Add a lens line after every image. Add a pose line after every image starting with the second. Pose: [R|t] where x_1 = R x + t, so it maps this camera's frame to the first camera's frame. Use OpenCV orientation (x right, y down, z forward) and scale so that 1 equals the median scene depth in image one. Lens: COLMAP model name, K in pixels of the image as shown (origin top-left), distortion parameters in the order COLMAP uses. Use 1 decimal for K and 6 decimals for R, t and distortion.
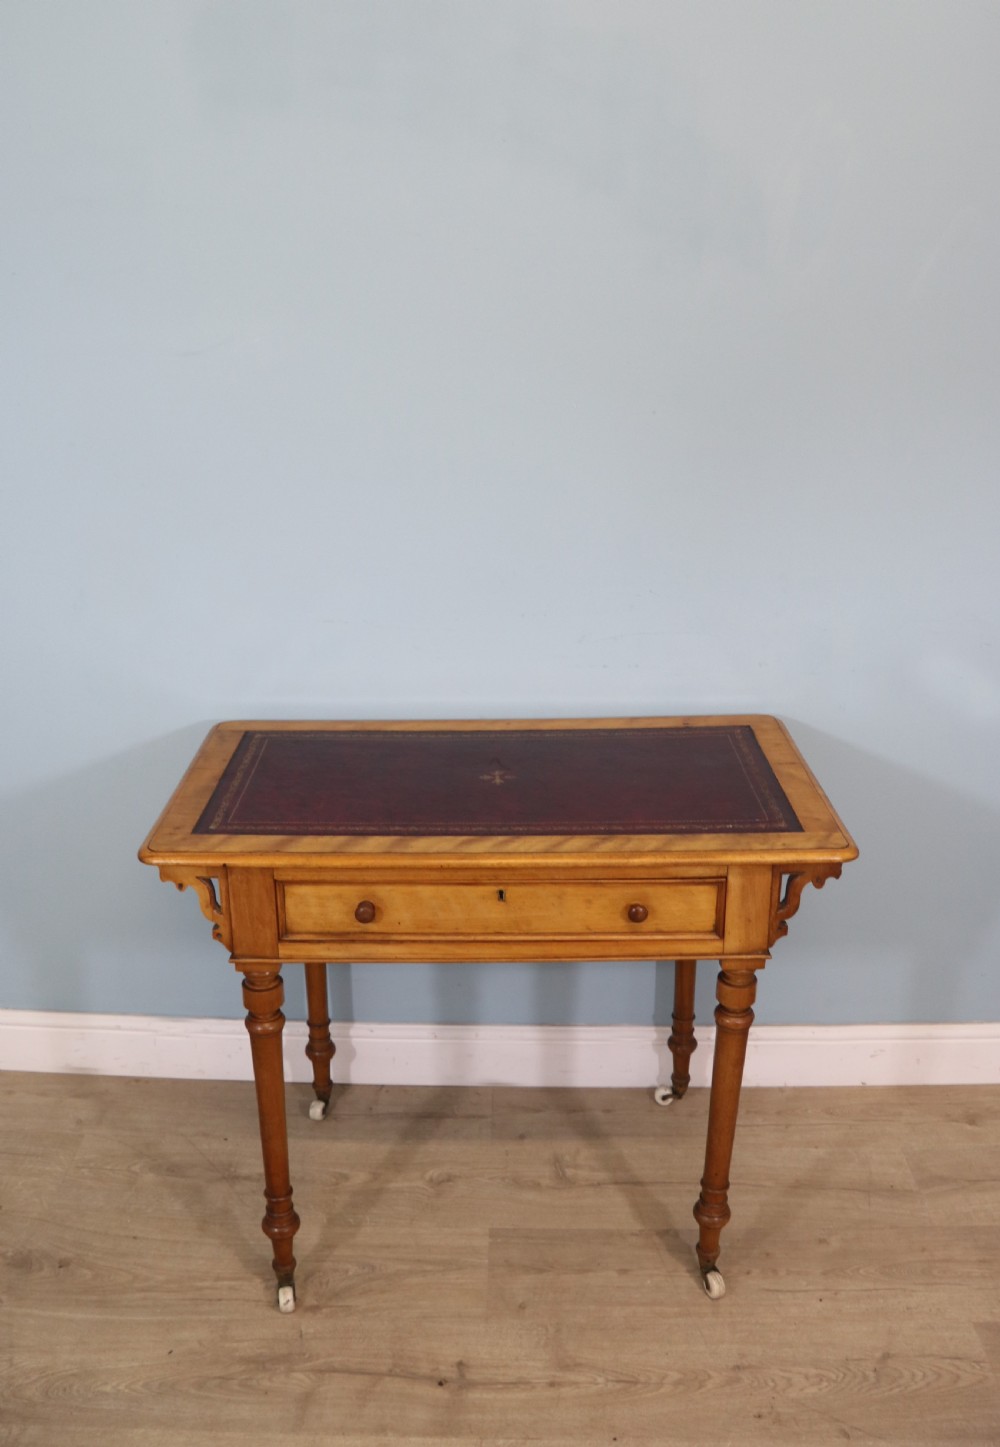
lens RADIAL K [[1287.3, 0, 508.1], [0, 1287.3, 614.3], [0, 0, 1]] dist [-0.147314, 0.072227]
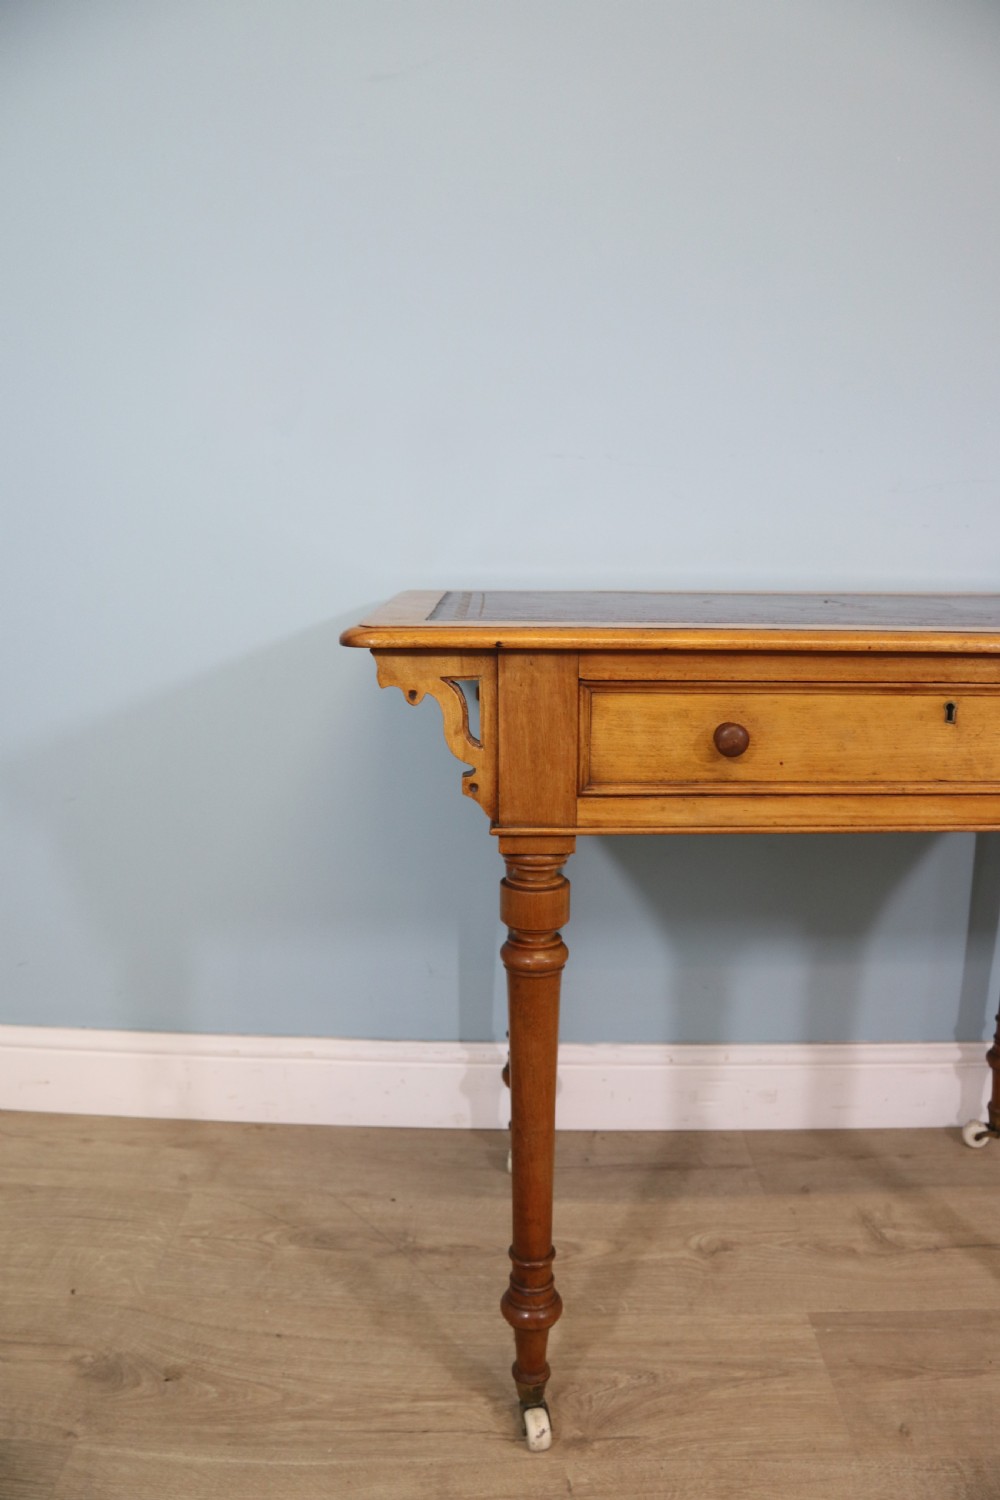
lens RADIAL K [[1136.2, 0, 504.1], [0, 1136.2, 745.7], [0, 0, 1]] dist [-0.170699, 0.095428]
pose [[0.999988, 0.001139, -0.004866, -0.191273], [-0.001426, 0.998227, -0.059504, 0.239657], [0.004789, 0.059510, 0.998216, 0.430518]]
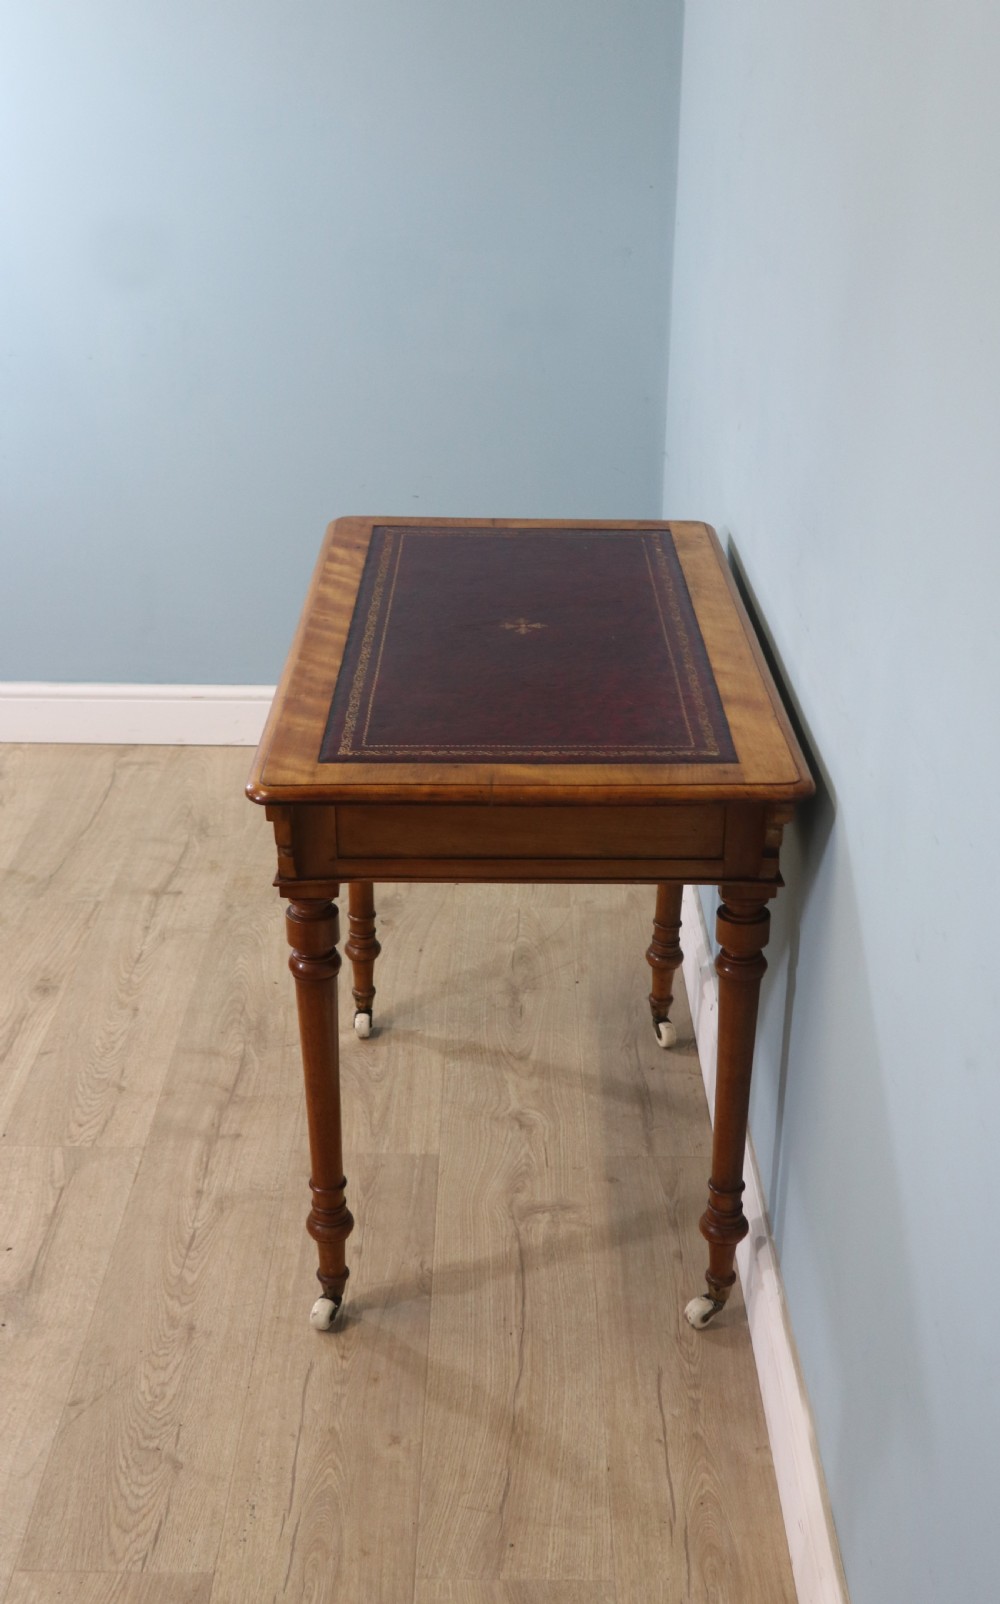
lens RADIAL K [[1741.2, 0, 512.9], [0, 1741.2, 875.9], [0, 0, 1]] dist [-0.096709, 0.000000]
pose [[0.013778, 0.444379, -0.895733, 1.038346], [-0.282477, 0.861058, 0.422831, -0.199226], [0.959175, 0.247199, 0.137390, 0.909497]]
